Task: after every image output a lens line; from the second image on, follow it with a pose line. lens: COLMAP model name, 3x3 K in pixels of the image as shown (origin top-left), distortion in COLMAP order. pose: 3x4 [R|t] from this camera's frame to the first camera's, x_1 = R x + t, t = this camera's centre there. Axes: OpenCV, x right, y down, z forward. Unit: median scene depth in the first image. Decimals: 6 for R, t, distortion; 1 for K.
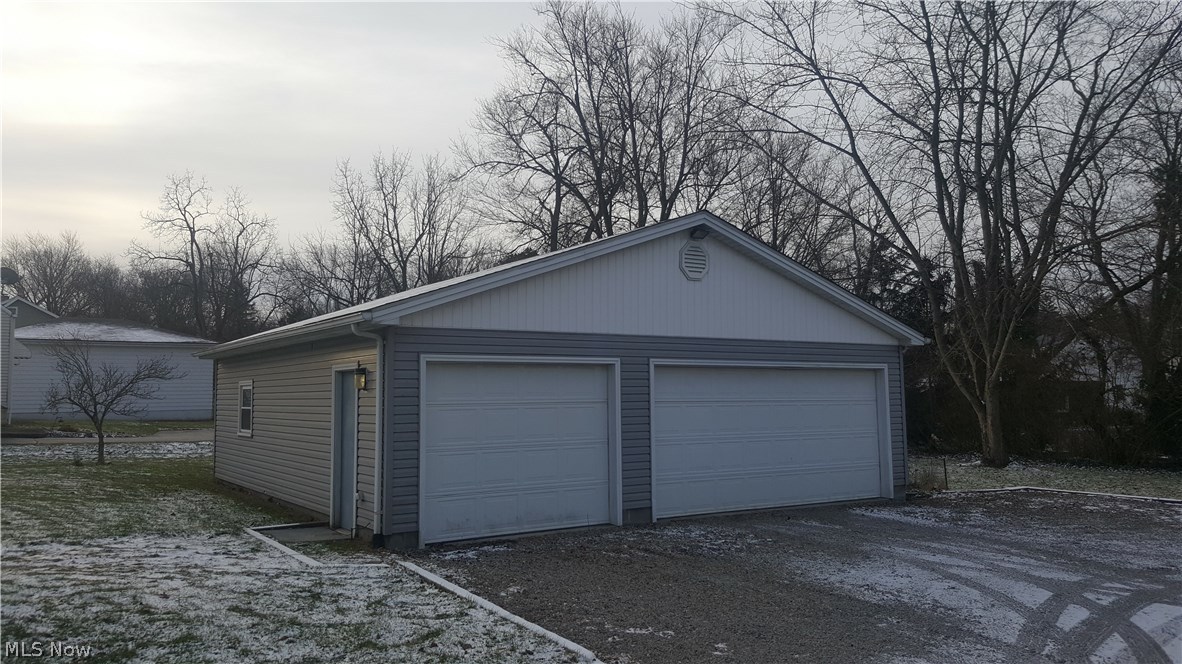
lens RADIAL K [[875.1, 0, 591.5], [0, 875.1, 328.4], [0, 0, 1]] dist [0.099327, -0.119183]
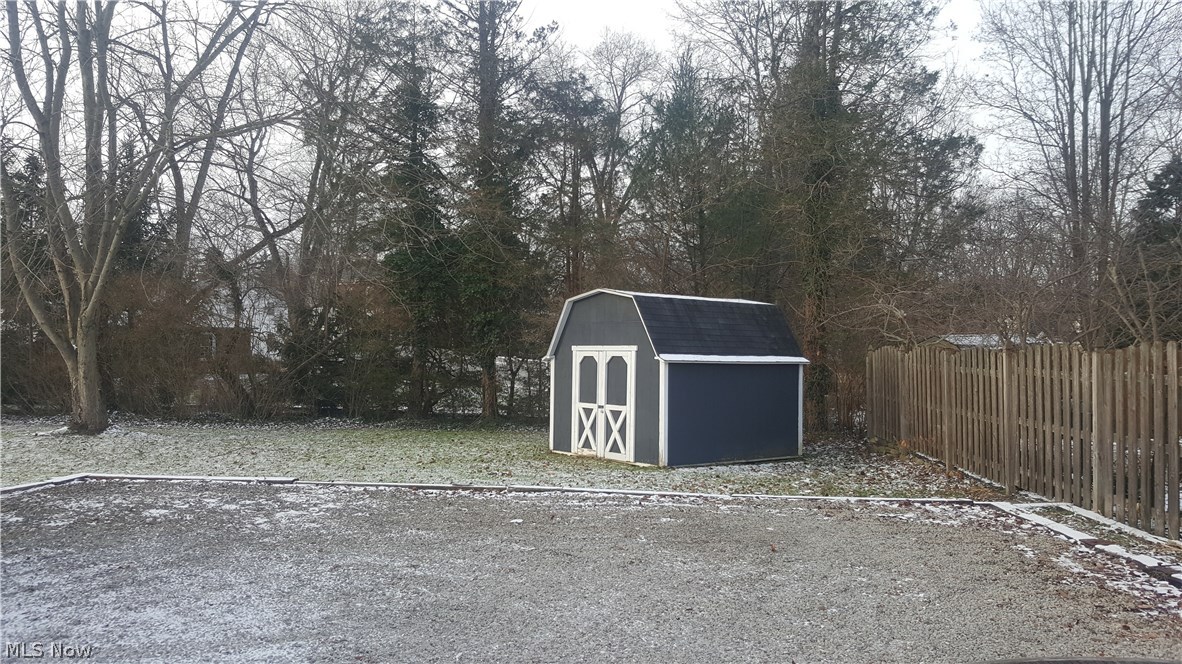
lens RADIAL K [[875.1, 0, 592.3], [0, 875.1, 330.4], [0, 0, 1]] dist [0.099327, -0.119183]
pose [[0.639728, 0.020955, 0.768316, 0.137666], [-0.066328, 0.997404, 0.028023, 0.019645], [-0.765734, -0.068888, 0.639457, 0.192567]]
